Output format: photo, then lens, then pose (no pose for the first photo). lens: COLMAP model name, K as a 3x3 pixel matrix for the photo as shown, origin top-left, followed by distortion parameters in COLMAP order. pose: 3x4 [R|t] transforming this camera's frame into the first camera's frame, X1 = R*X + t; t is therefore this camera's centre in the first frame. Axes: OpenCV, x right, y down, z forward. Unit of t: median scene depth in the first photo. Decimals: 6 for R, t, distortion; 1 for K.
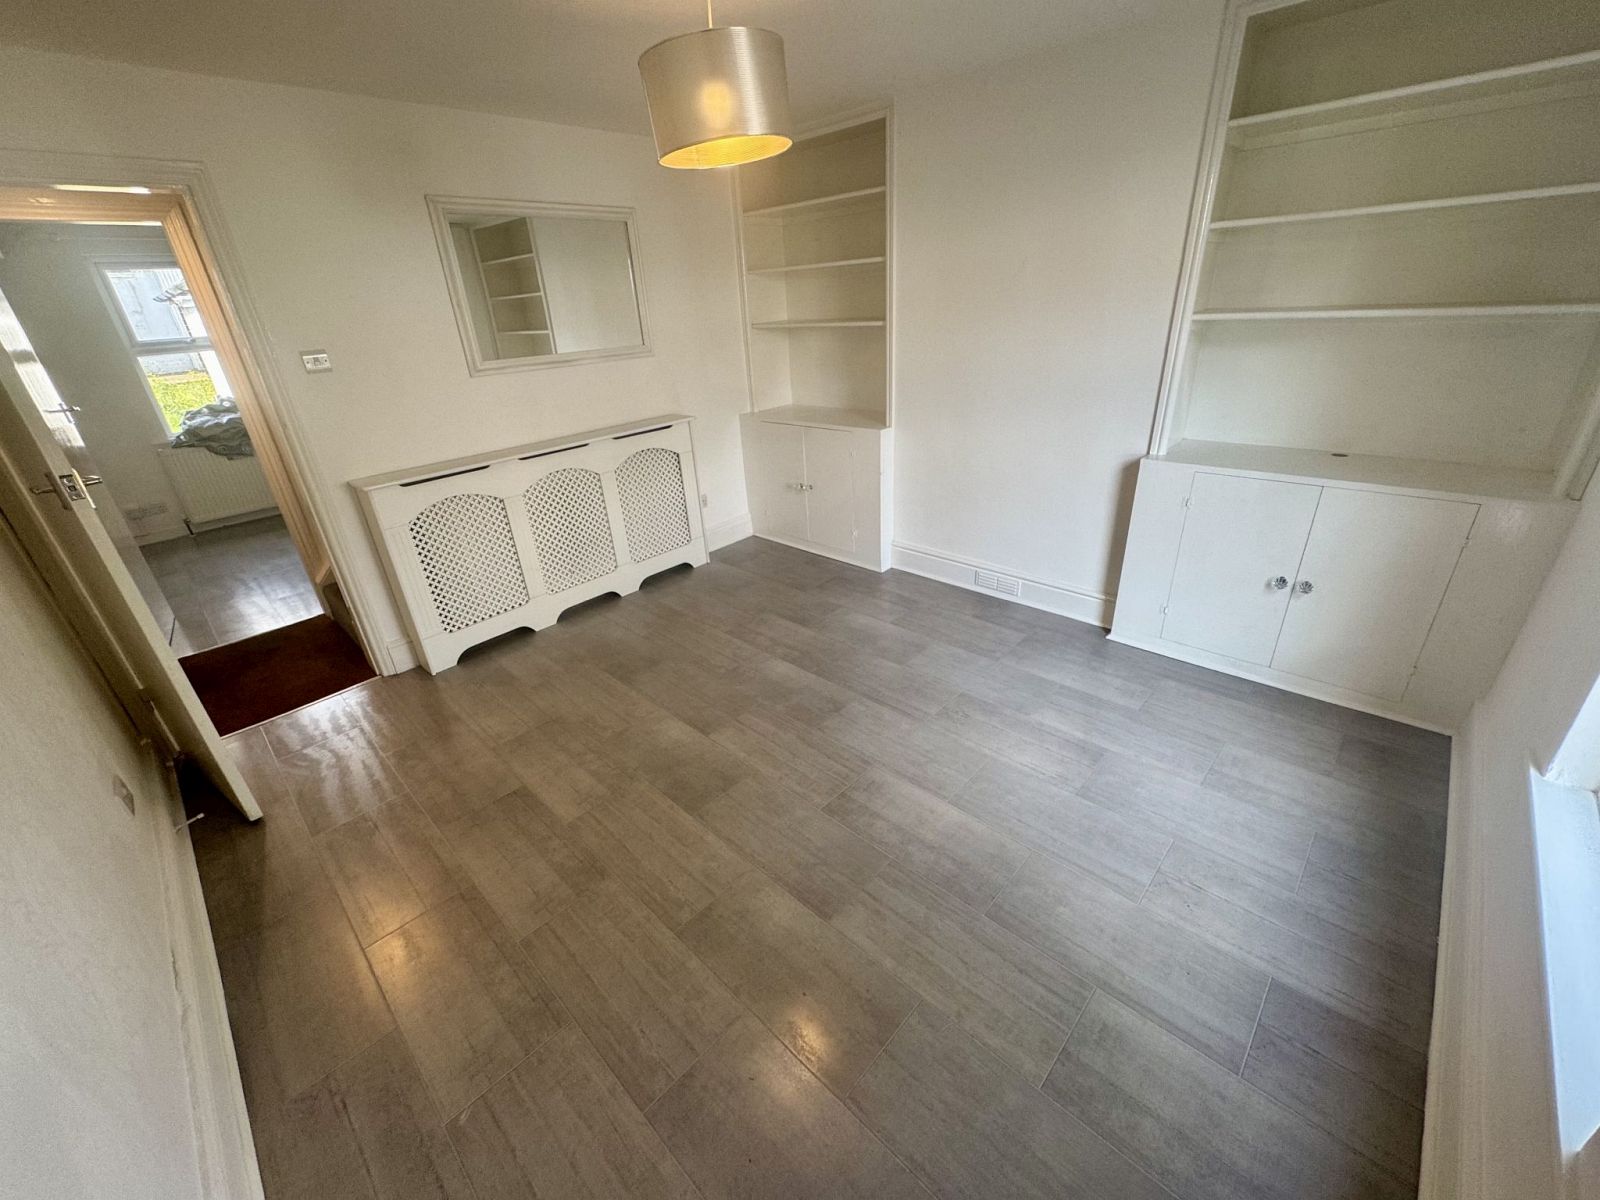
lens RADIAL K [[640.2, 0, 799.9], [0, 640.2, 597.7], [0, 0, 1]] dist [-0.004498, -0.000319]
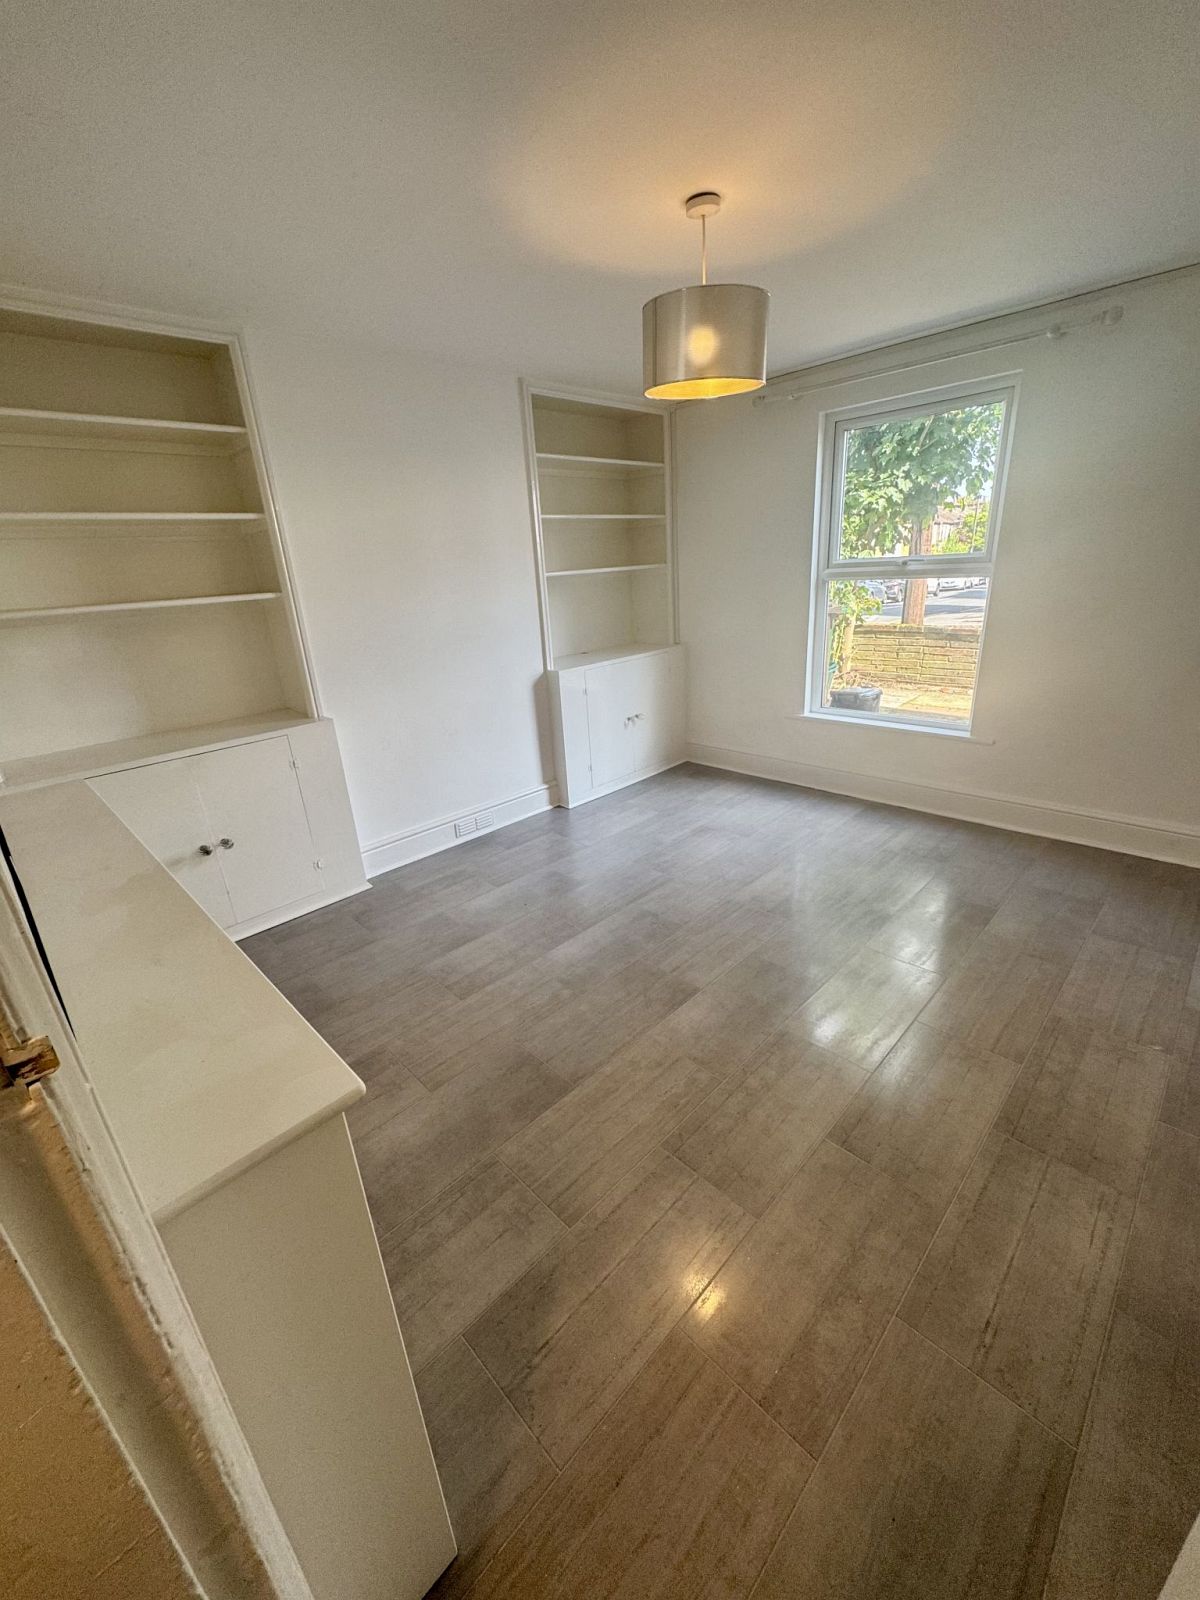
lens RADIAL K [[640.2, 0, 597.5], [0, 640.2, 800.6], [0, 0, 1]] dist [-0.004498, -0.000319]
pose [[0.028289, -0.295853, 0.954815, -0.864398], [0.479543, 0.842119, 0.246726, -0.277431], [-0.877062, 0.450895, 0.165697, 0.800952]]
